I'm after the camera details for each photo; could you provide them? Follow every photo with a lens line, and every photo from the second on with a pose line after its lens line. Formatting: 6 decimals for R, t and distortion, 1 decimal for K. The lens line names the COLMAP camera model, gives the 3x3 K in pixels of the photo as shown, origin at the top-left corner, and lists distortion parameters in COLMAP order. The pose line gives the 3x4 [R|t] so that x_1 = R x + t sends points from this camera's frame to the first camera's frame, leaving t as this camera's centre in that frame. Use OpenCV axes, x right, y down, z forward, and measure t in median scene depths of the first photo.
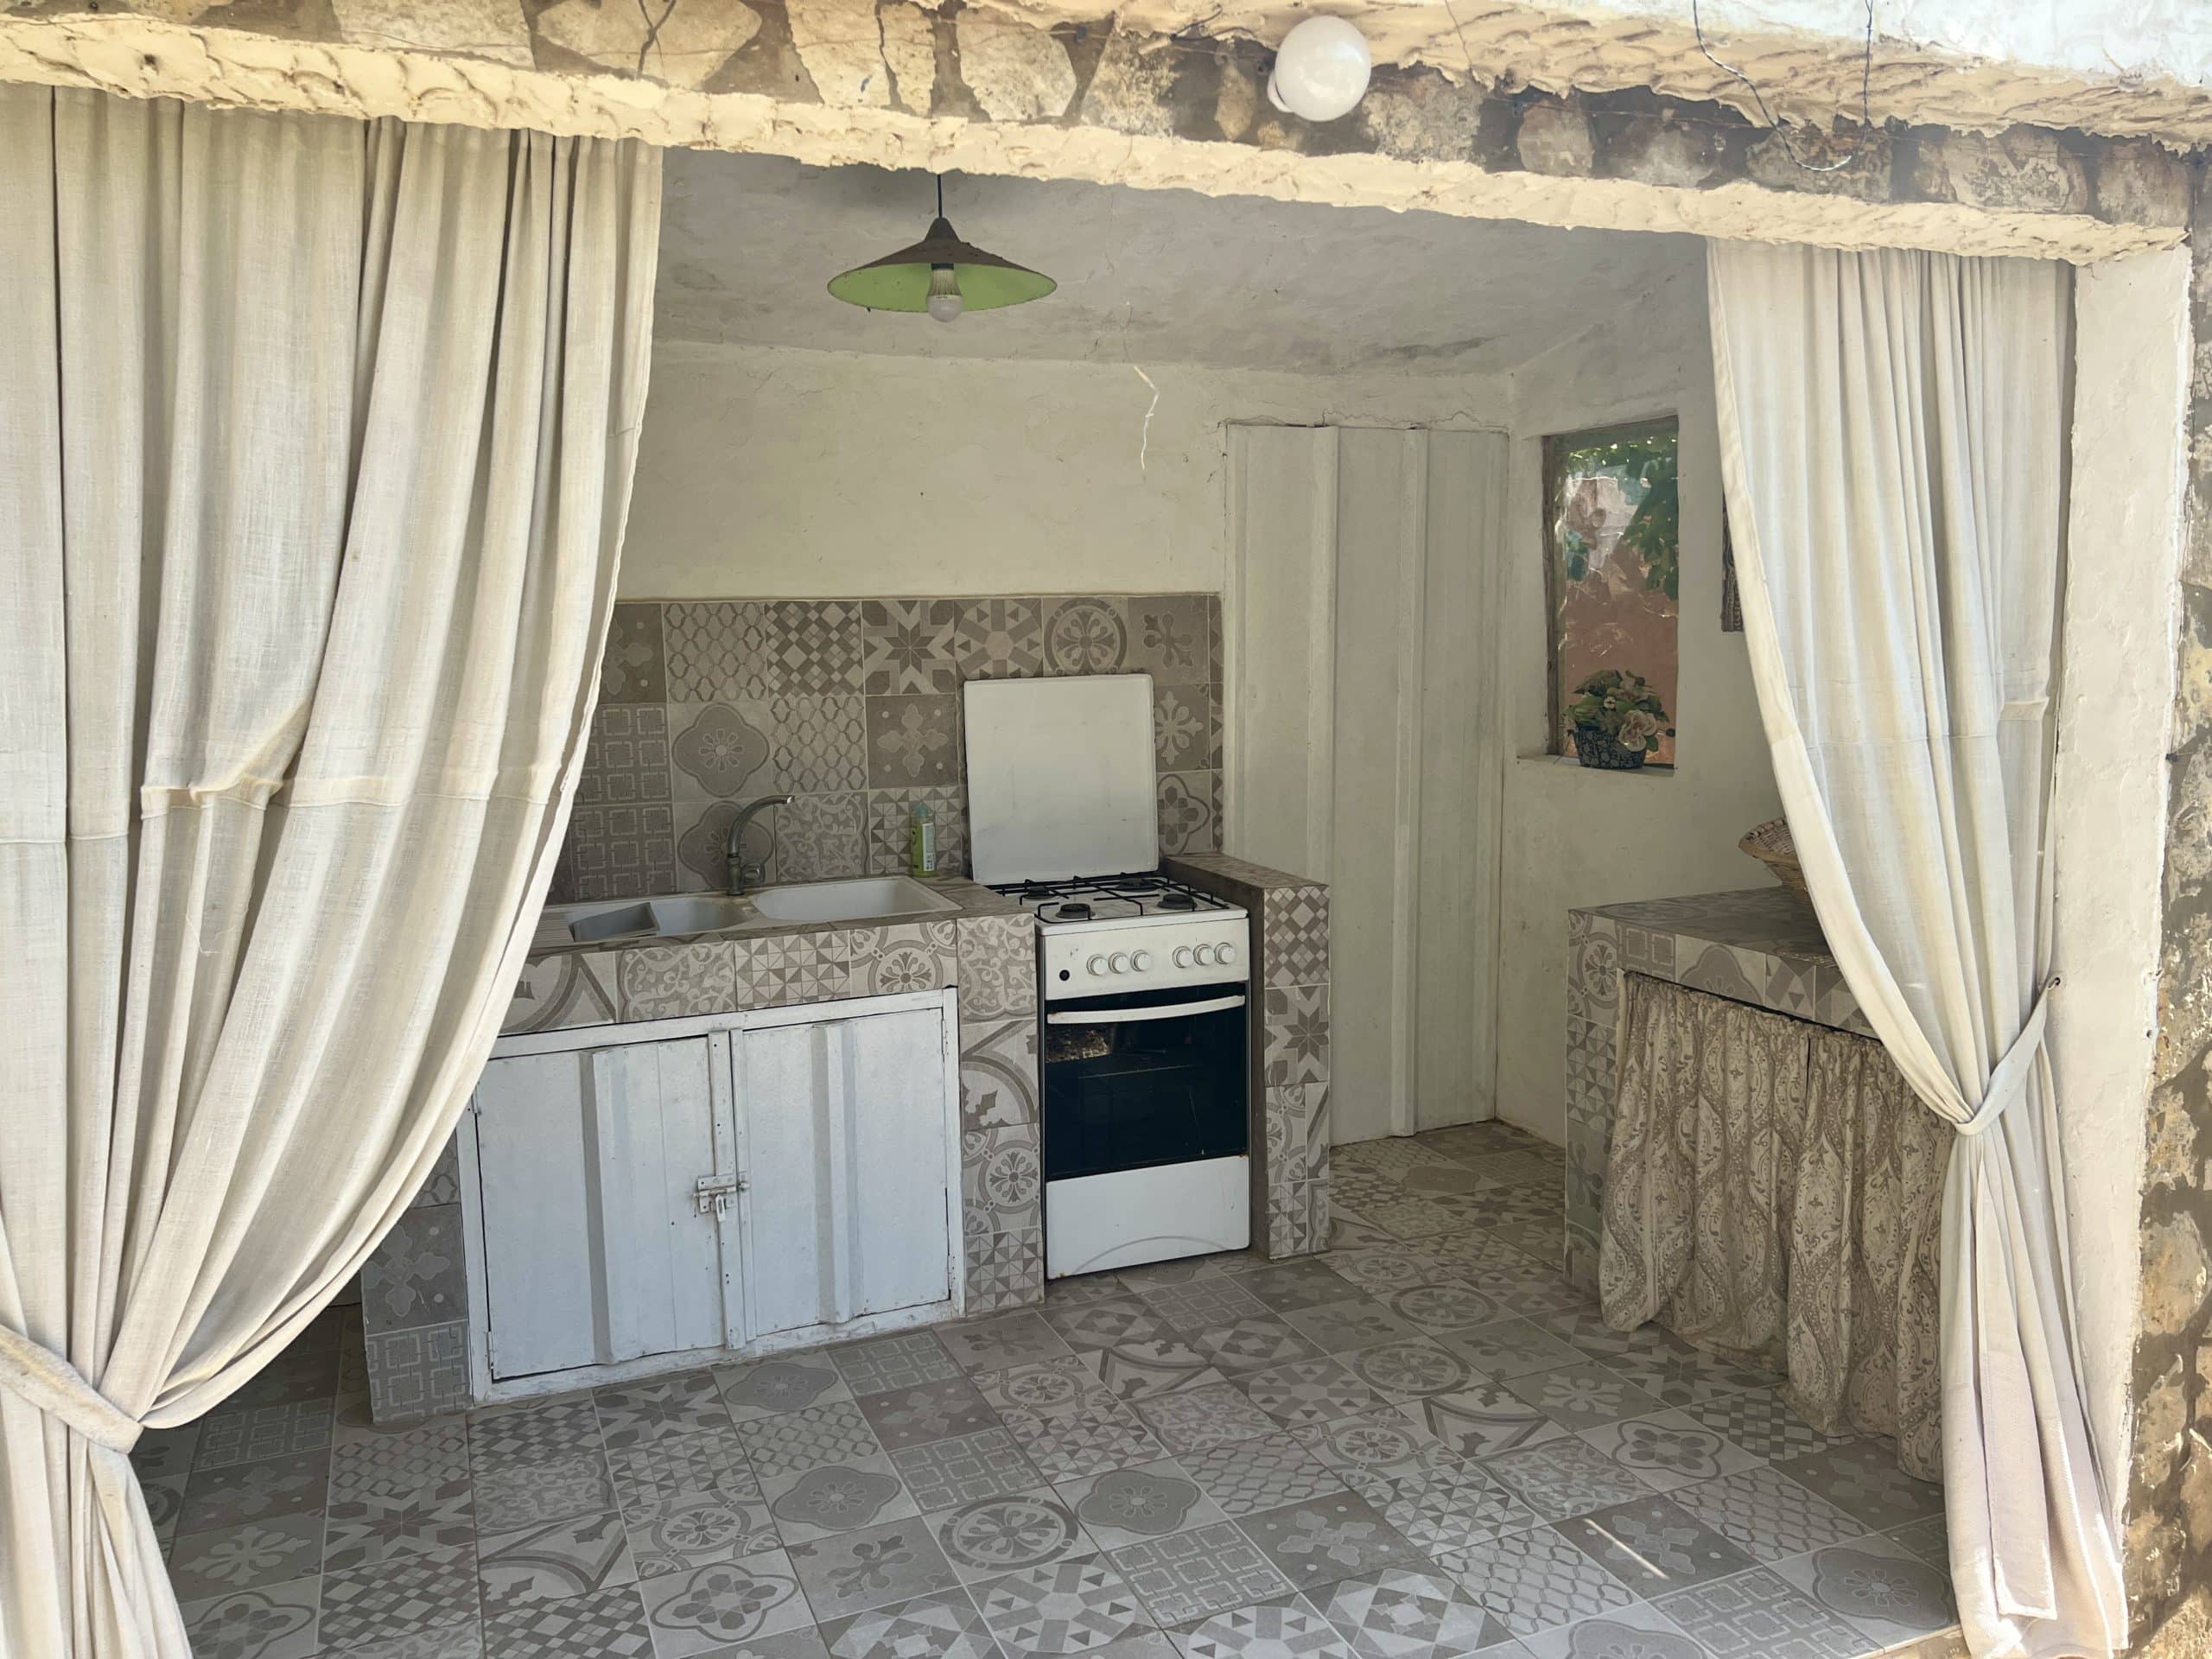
lens RADIAL K [[1673.7, 0, 1112.7], [0, 1673.7, 824.7], [0, 0, 1]] dist [0.030667, -0.003481]
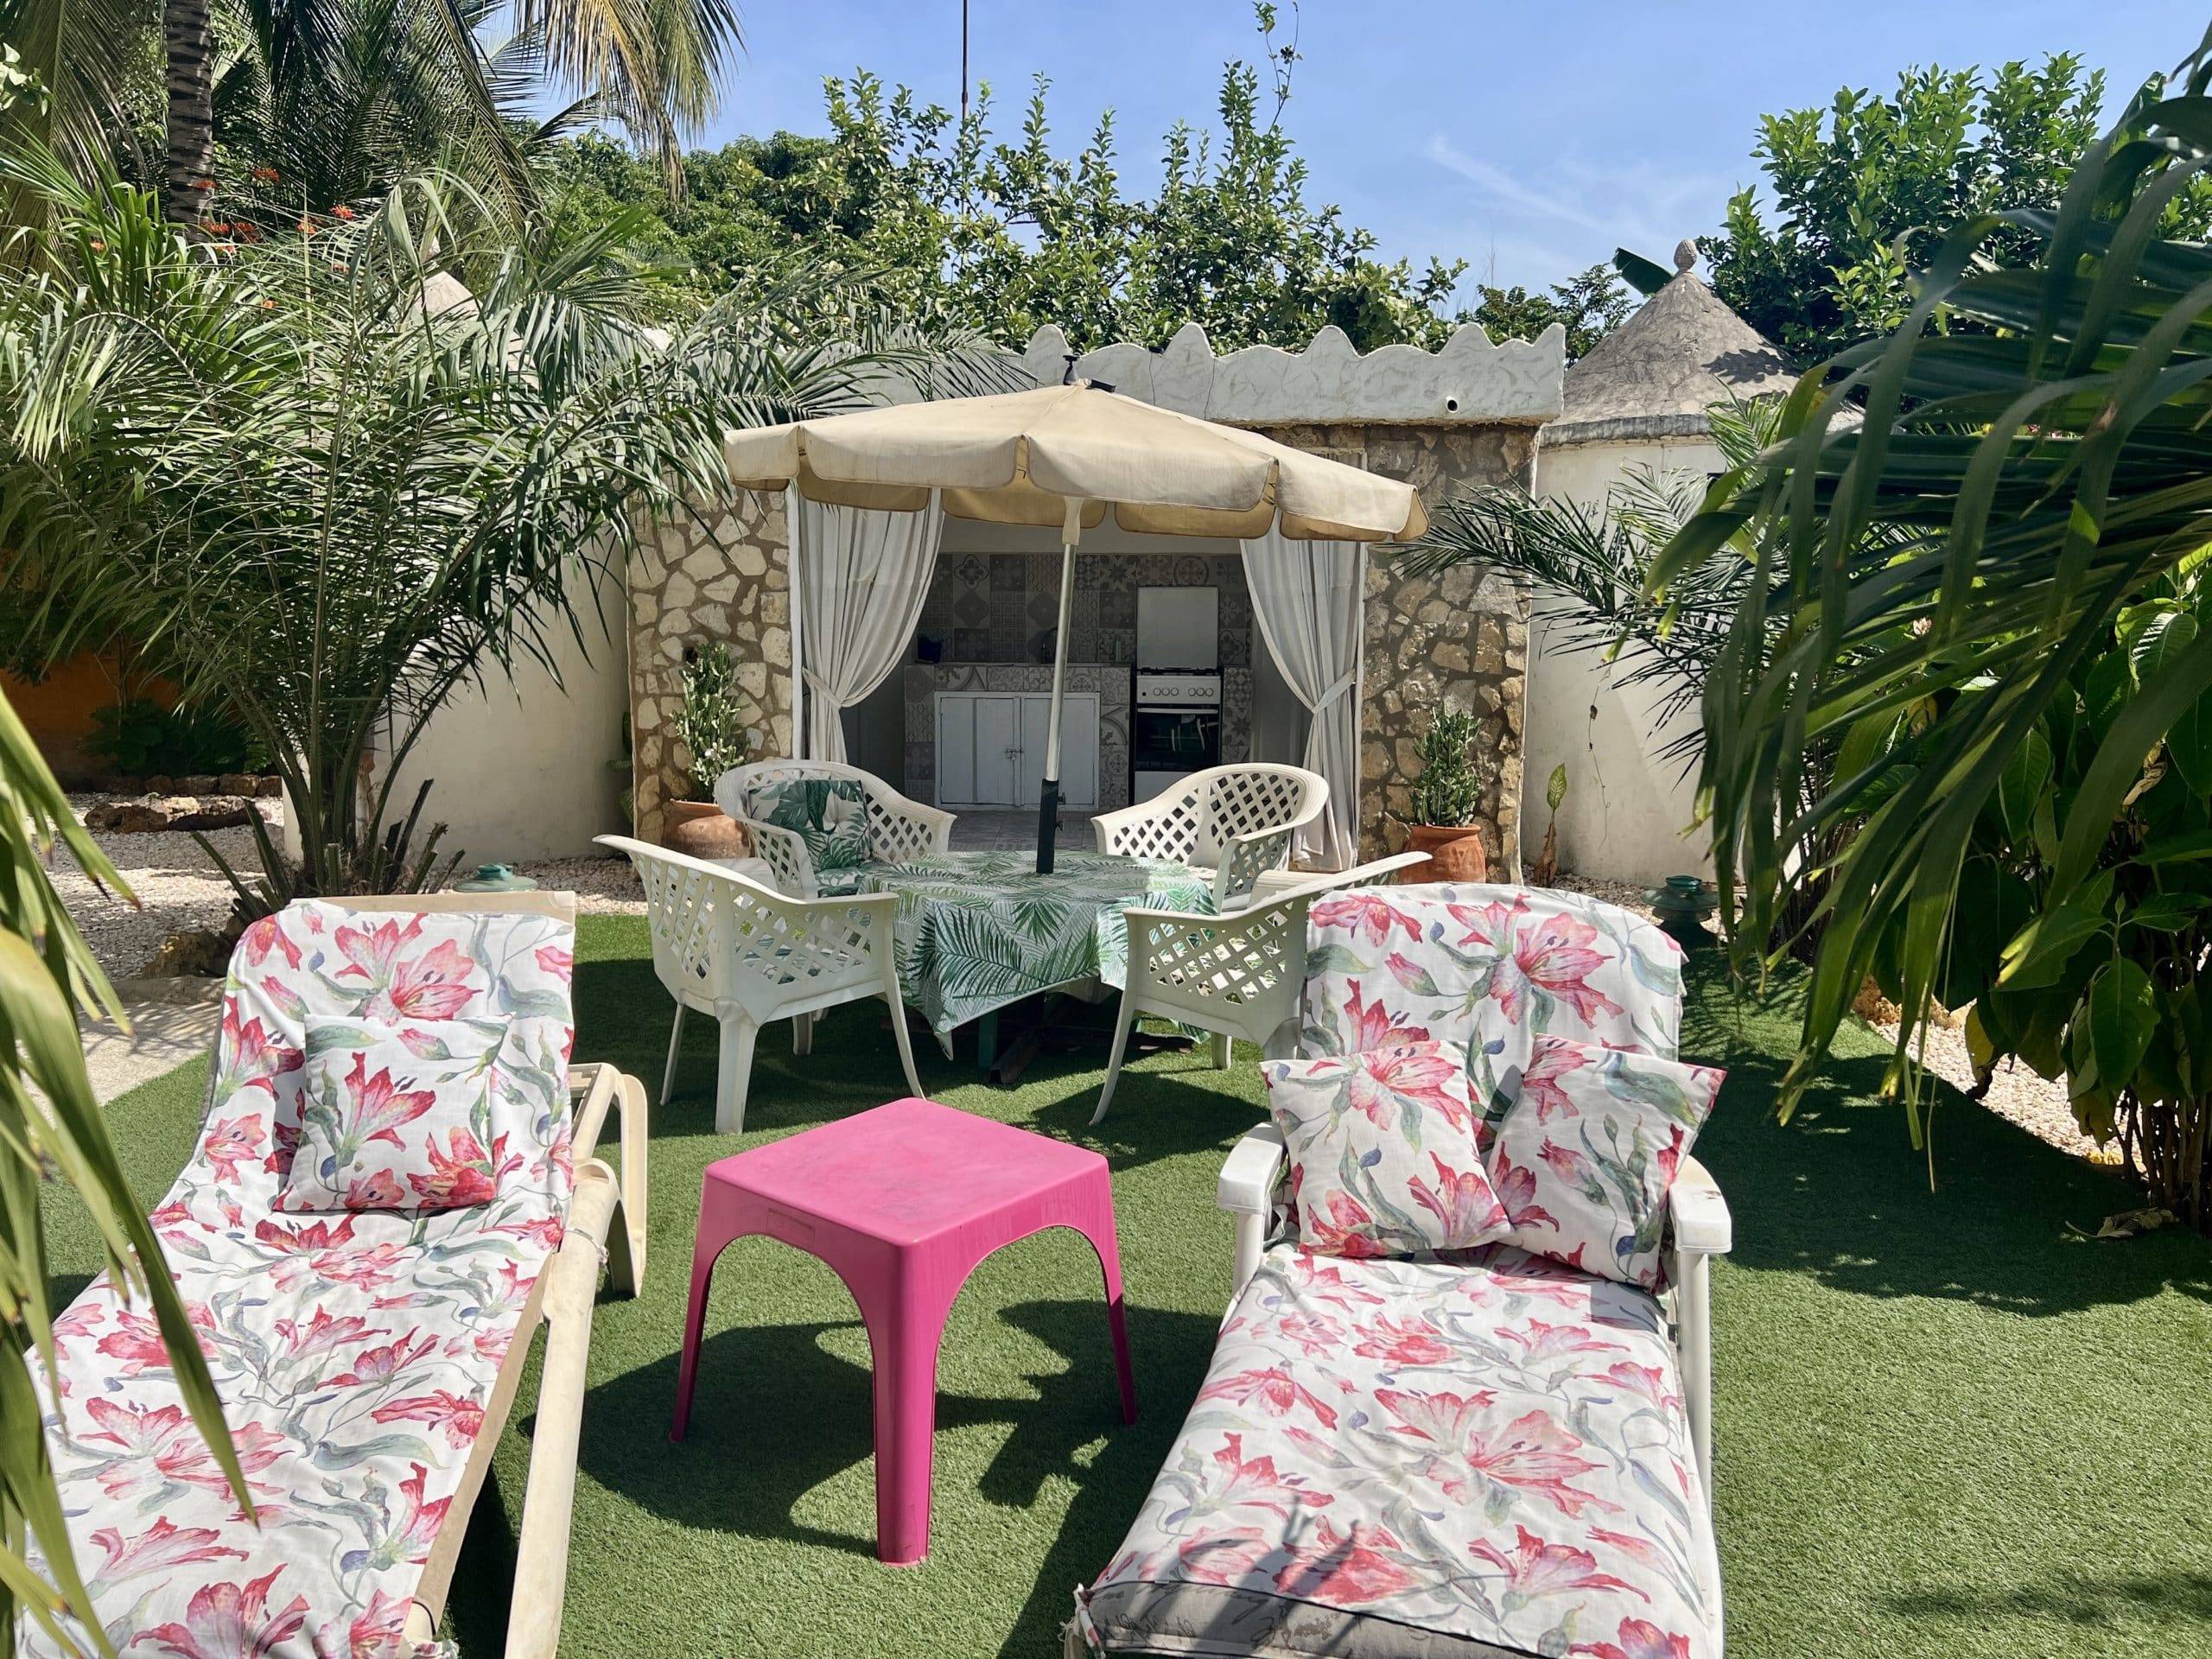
lens RADIAL K [[1673.7, 0, 1101.0], [0, 1673.7, 835.3], [0, 0, 1]] dist [0.030667, -0.003481]
pose [[0.923868, 0.080383, -0.374174, 0.957859], [-0.074317, 0.996764, 0.030636, 0.245388], [0.375426, -0.000496, 0.926852, -1.566298]]
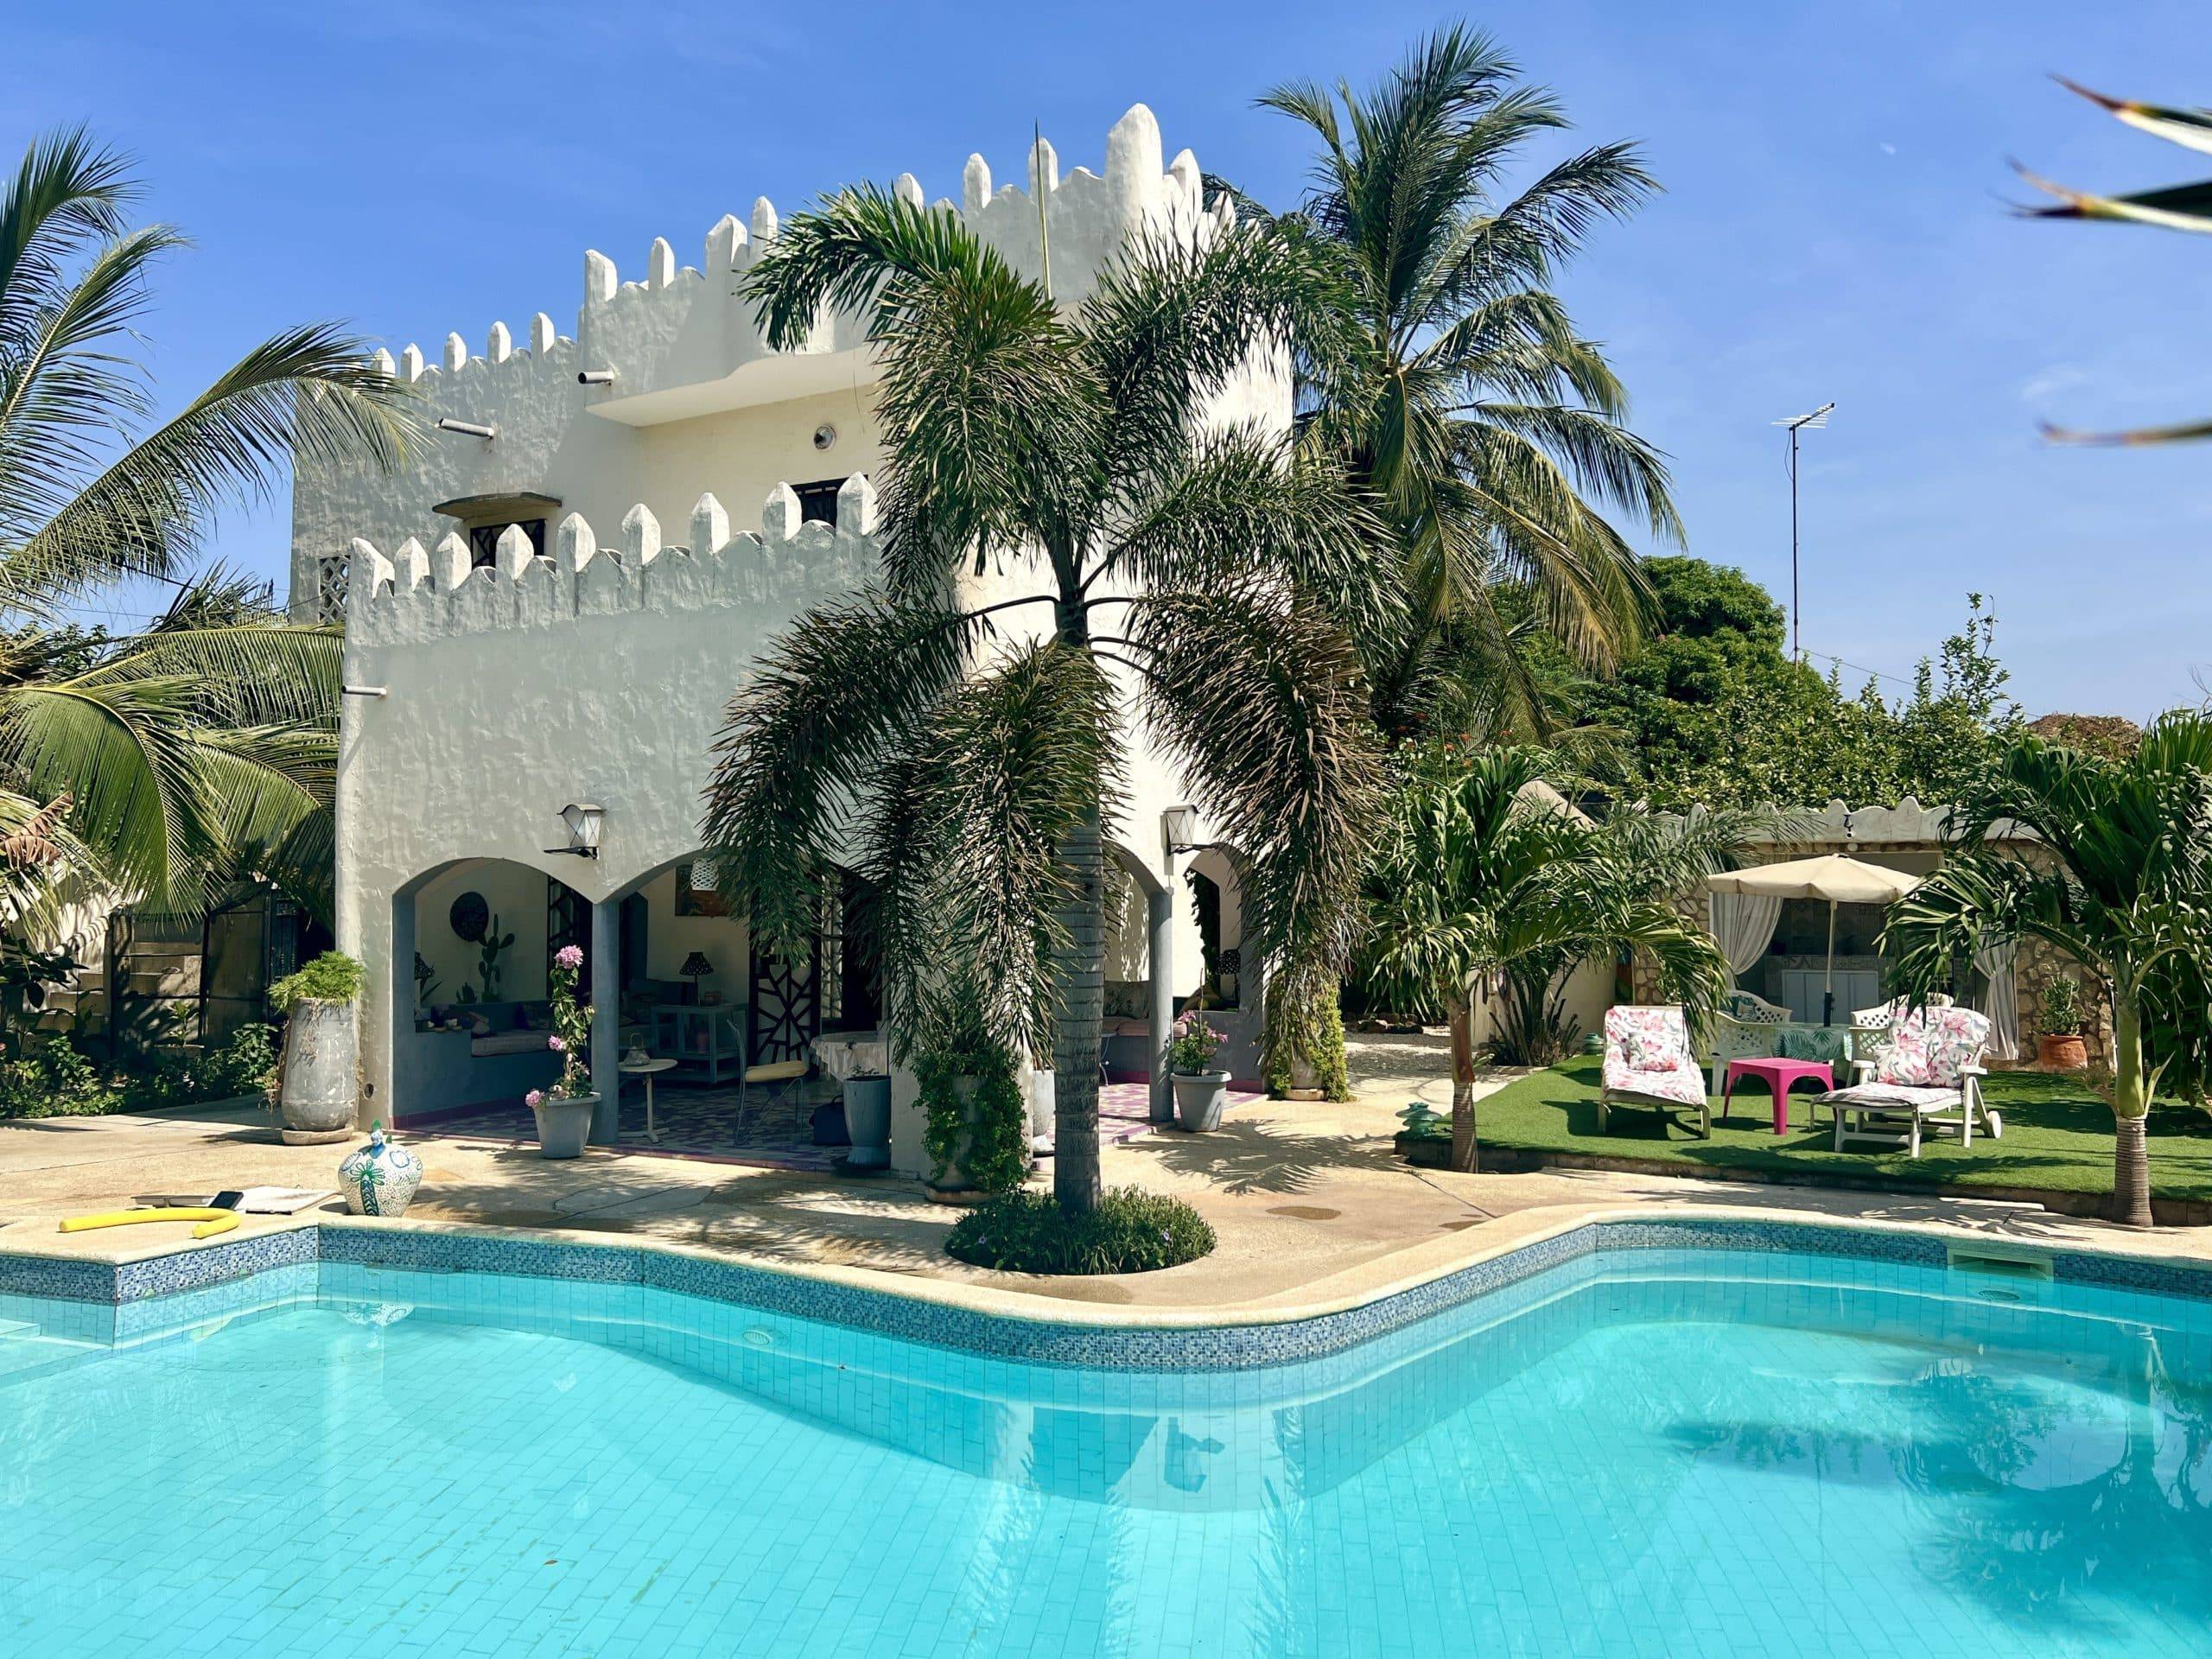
lens RADIAL K [[1673.7, 0, 1103.0], [0, 1673.7, 827.4], [0, 0, 1]] dist [0.030667, -0.003481]
pose [[0.644141, -0.016741, -0.764724, 2.325552], [-0.104102, 0.988540, -0.109327, 0.471694], [0.757790, 0.150031, 0.635016, -4.146044]]
